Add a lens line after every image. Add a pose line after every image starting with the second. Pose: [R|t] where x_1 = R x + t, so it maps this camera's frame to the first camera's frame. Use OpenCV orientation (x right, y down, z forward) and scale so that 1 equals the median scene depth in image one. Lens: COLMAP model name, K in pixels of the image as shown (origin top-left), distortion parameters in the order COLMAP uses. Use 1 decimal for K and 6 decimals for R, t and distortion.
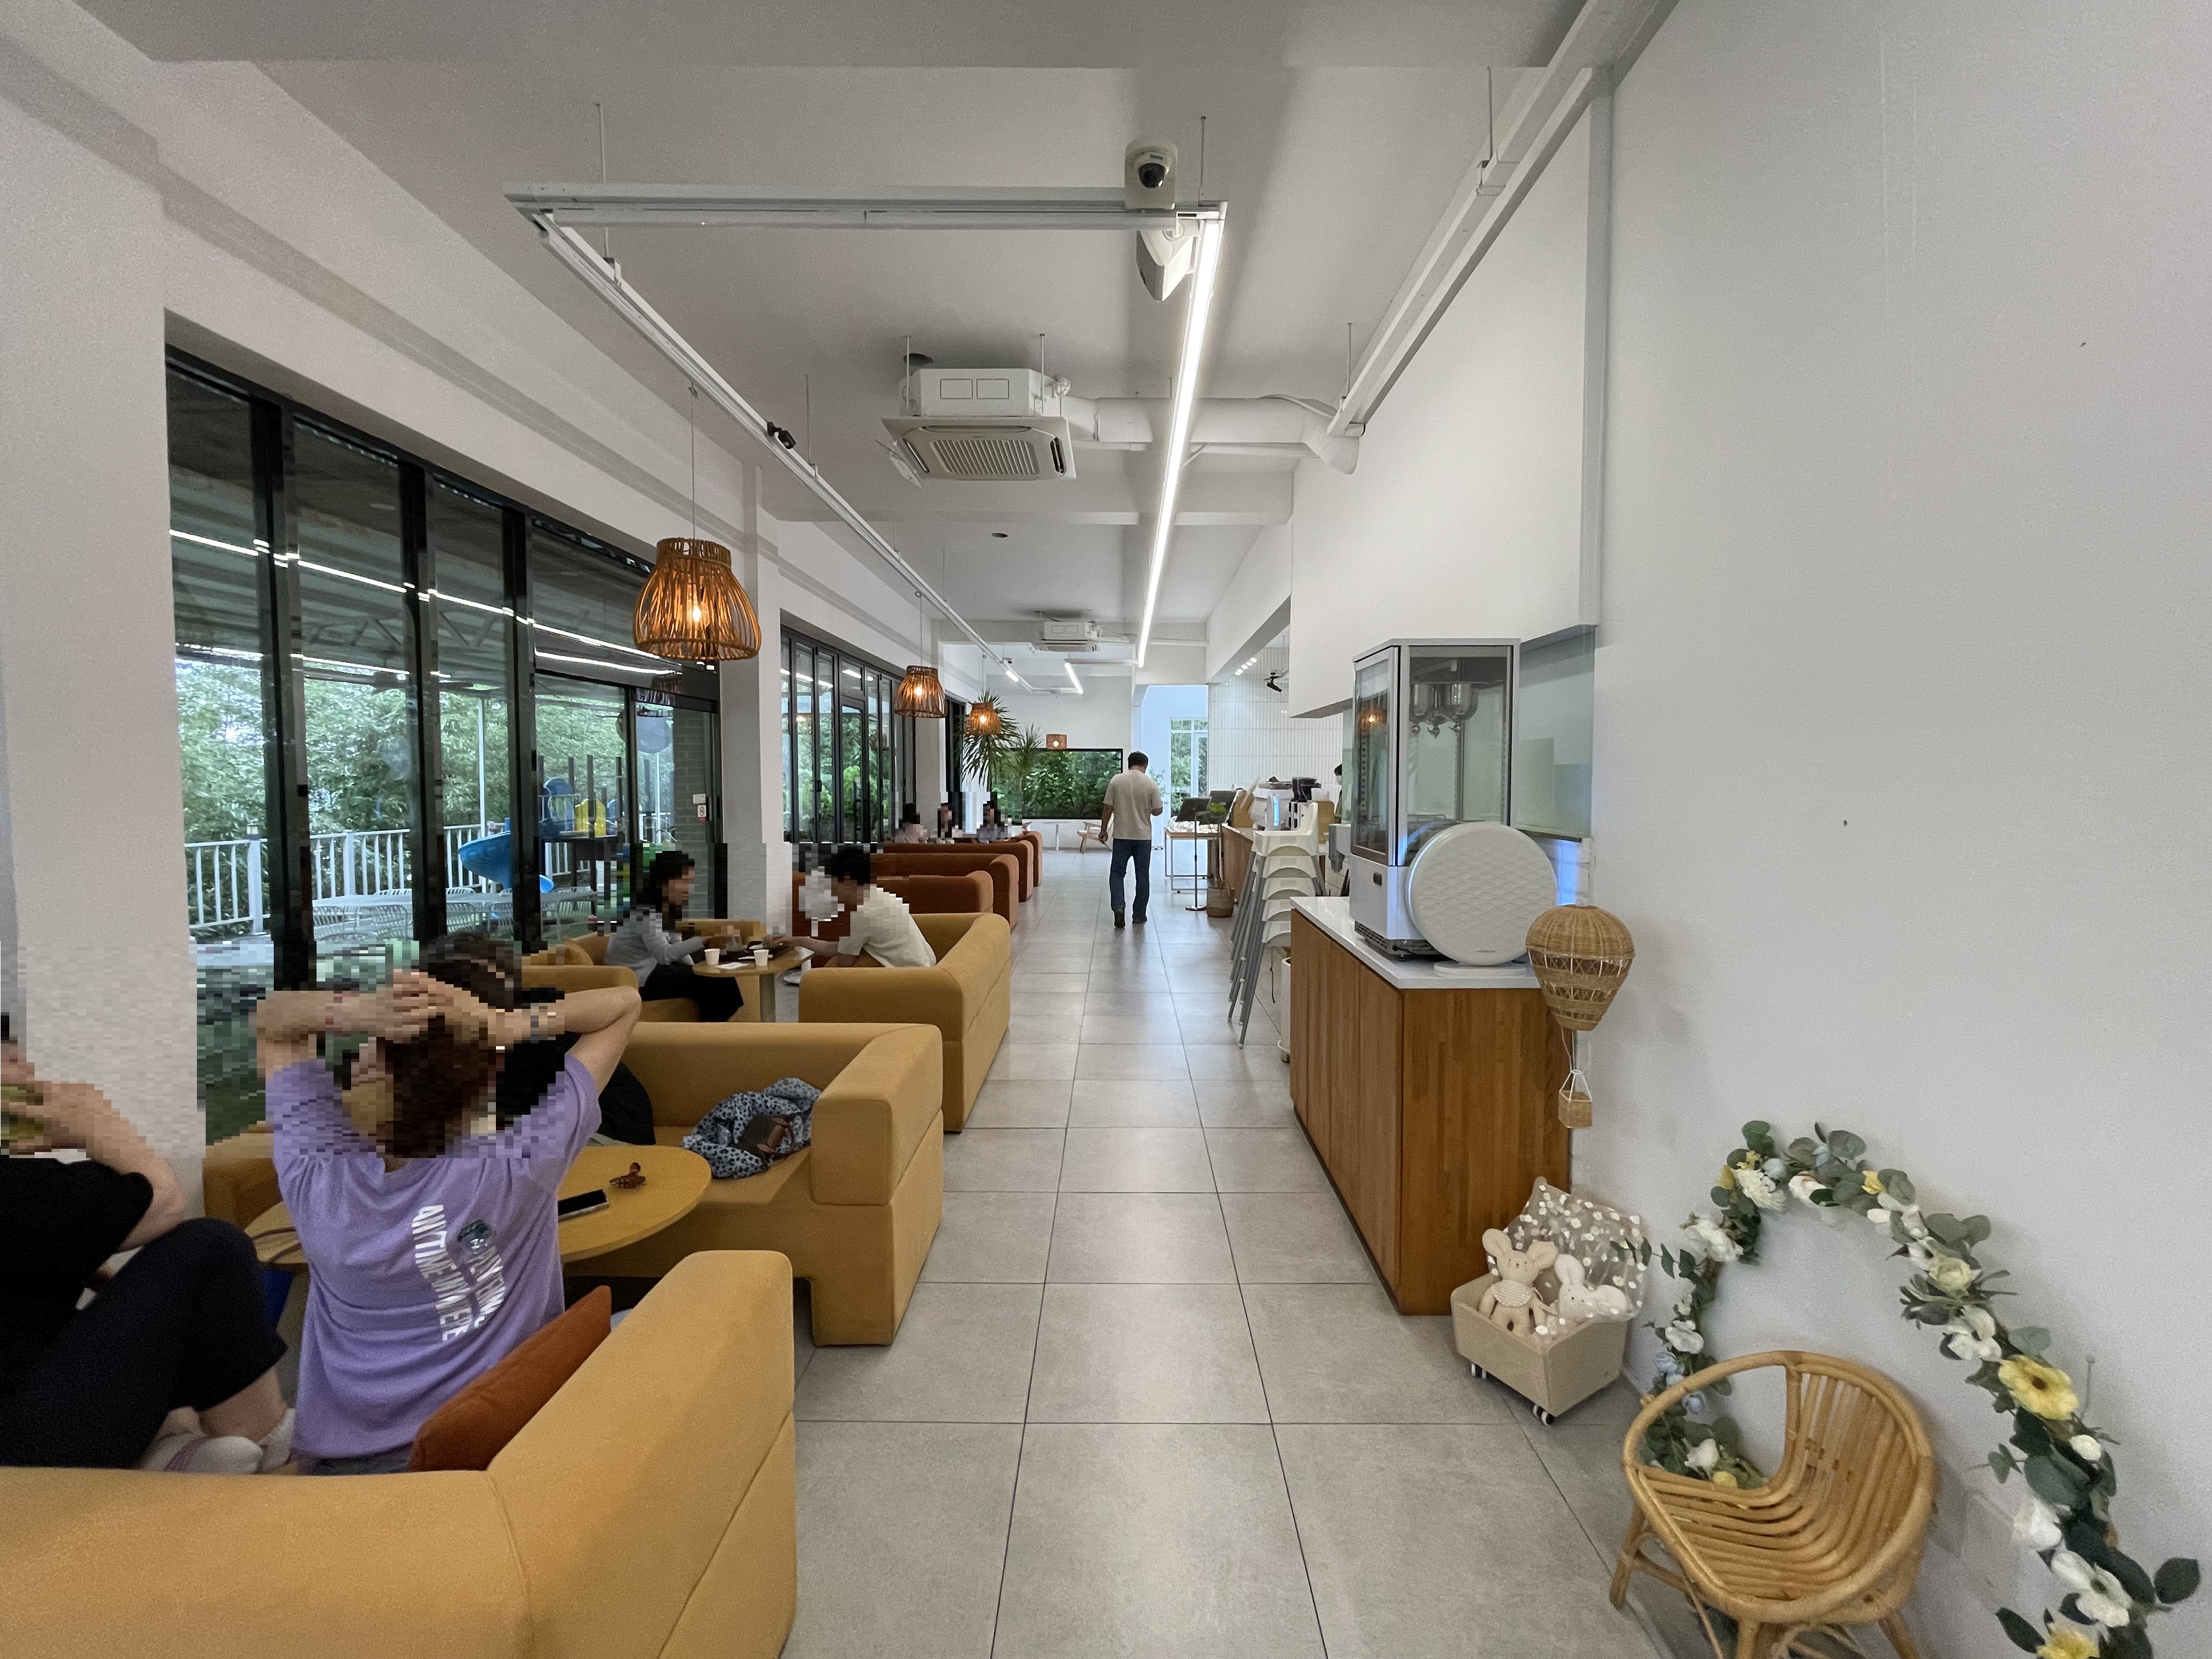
lens RADIAL K [[897.4, 0, 1106.8], [0, 897.4, 815.3], [0, 0, 1]] dist [0.001805, -0.001982]
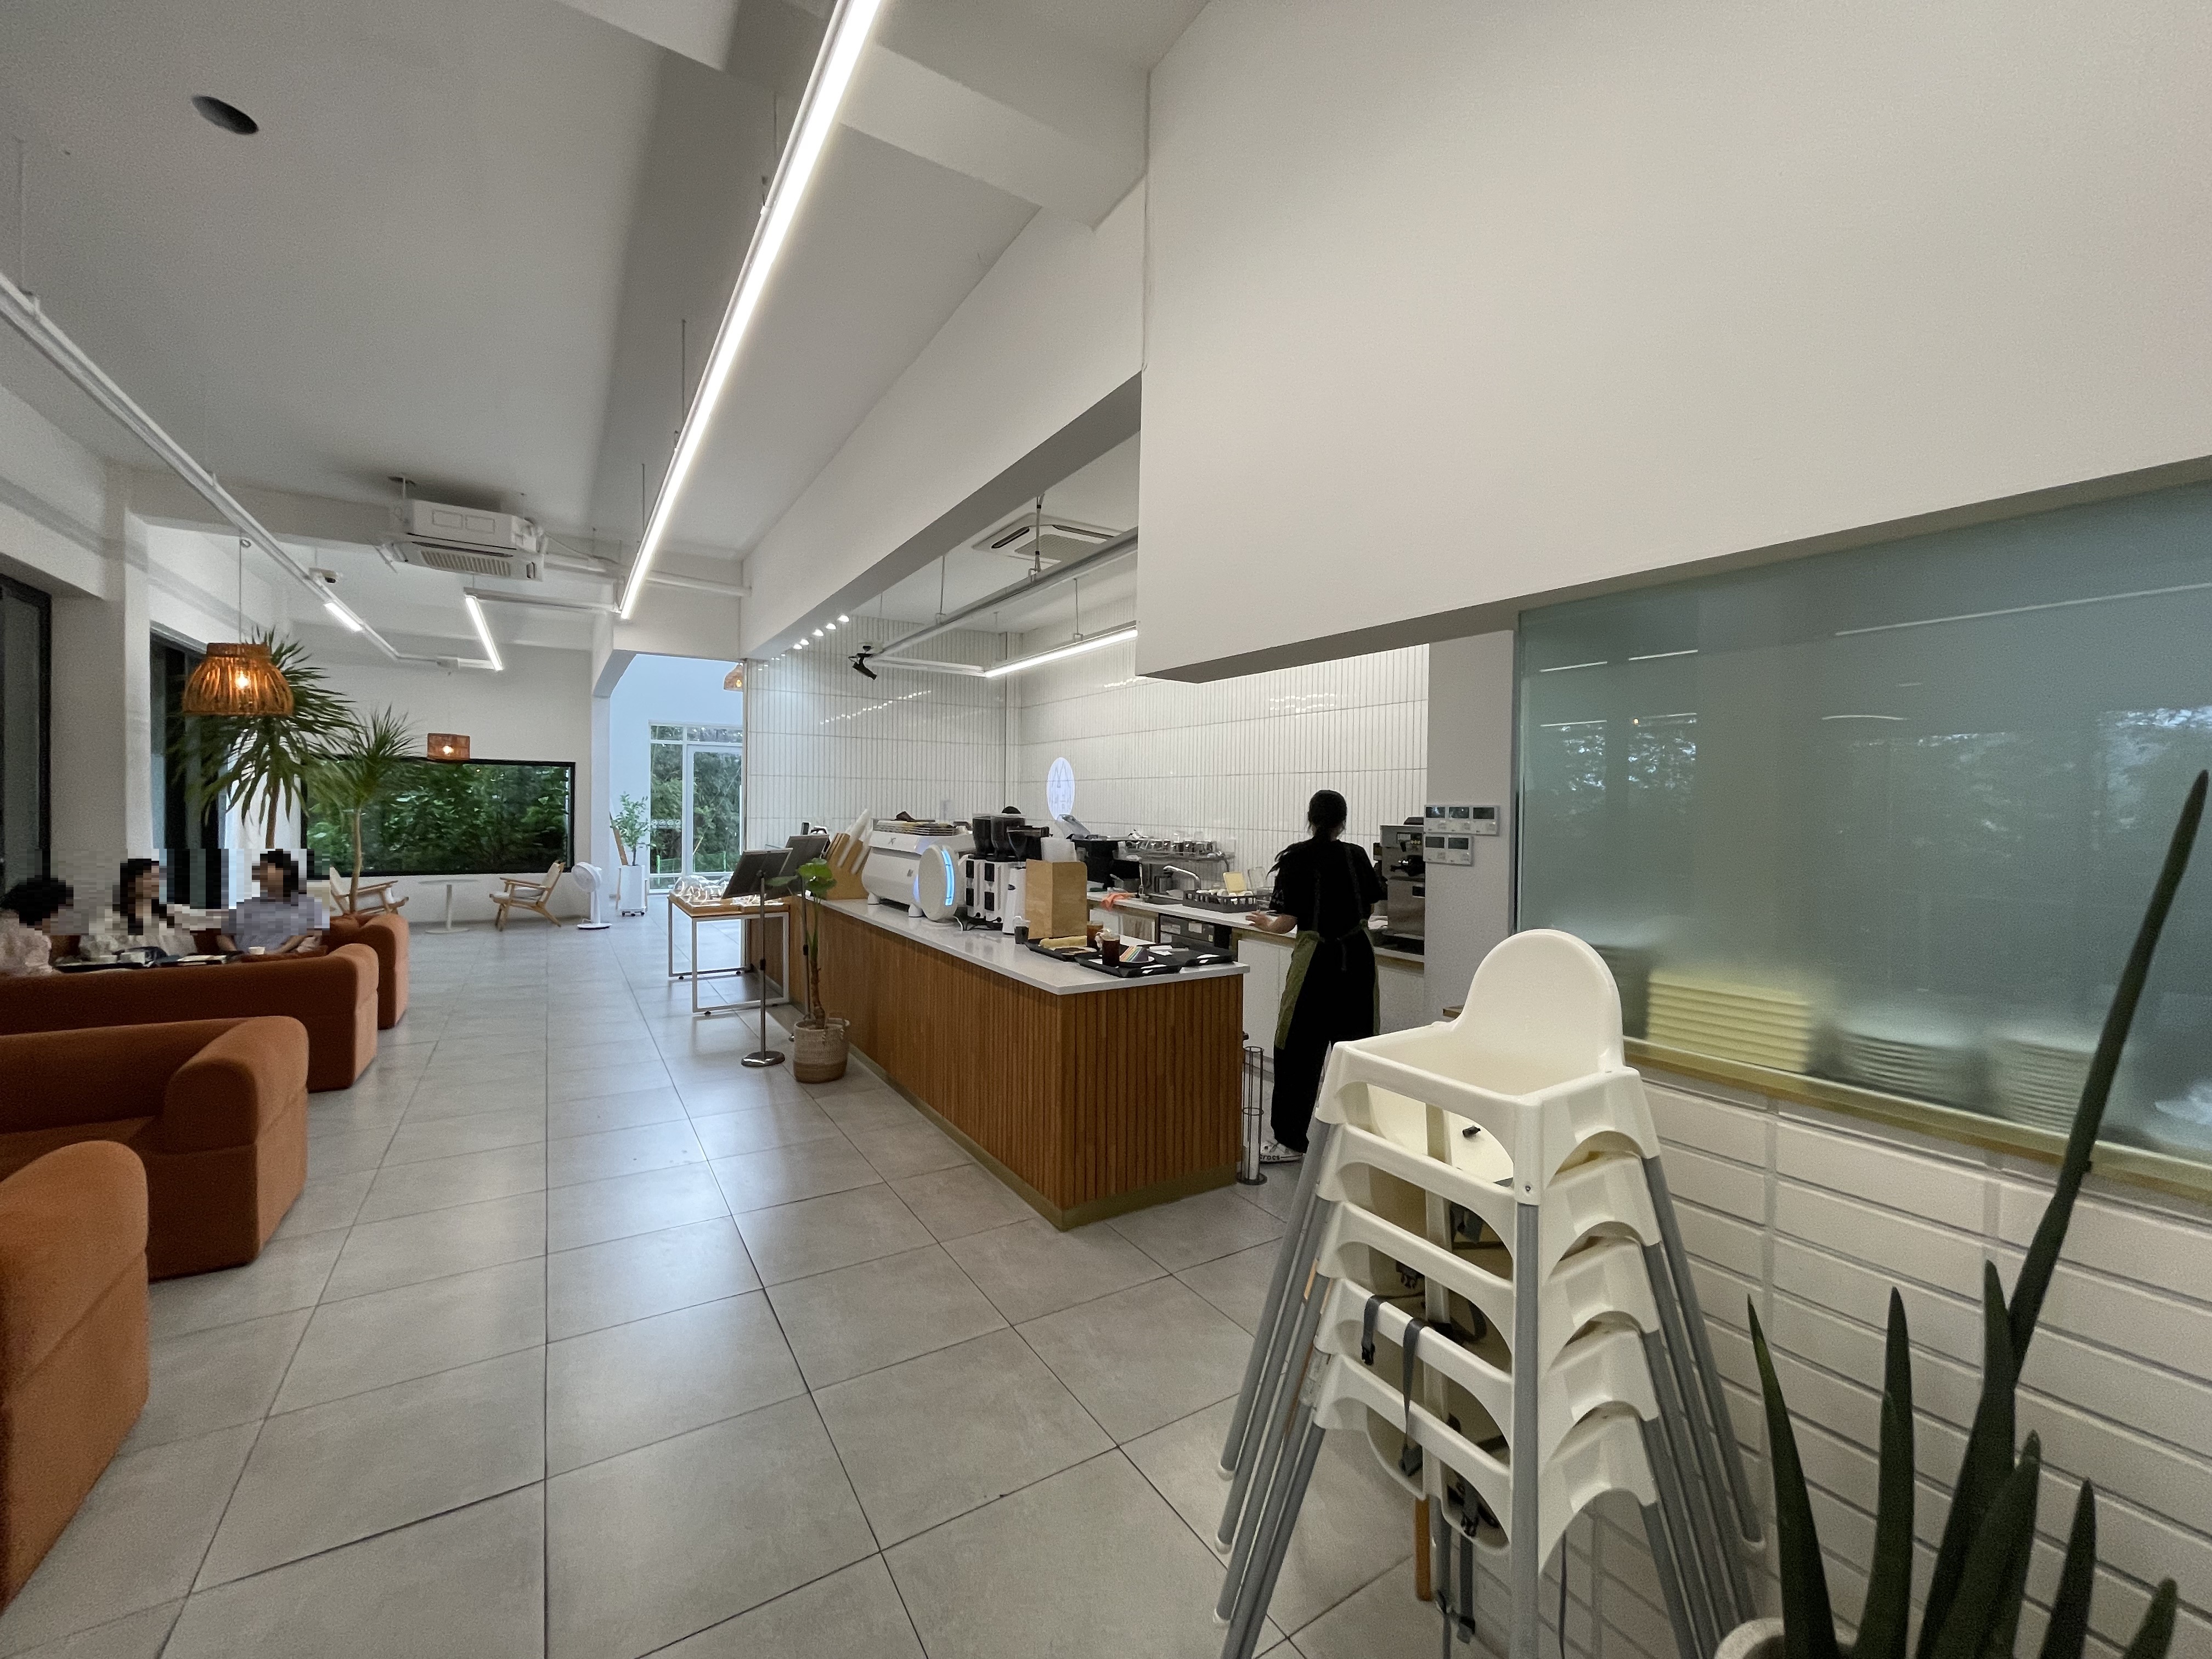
lens RADIAL K [[897.4, 0, 1106.8], [0, 897.4, 815.3], [0, 0, 1]] dist [0.001805, -0.001982]
pose [[0.842398, 0.001777, 0.538854, -0.021640], [0.015290, 0.999513, -0.027199, -0.032090], [-0.538640, 0.031151, 0.841960, 0.623015]]
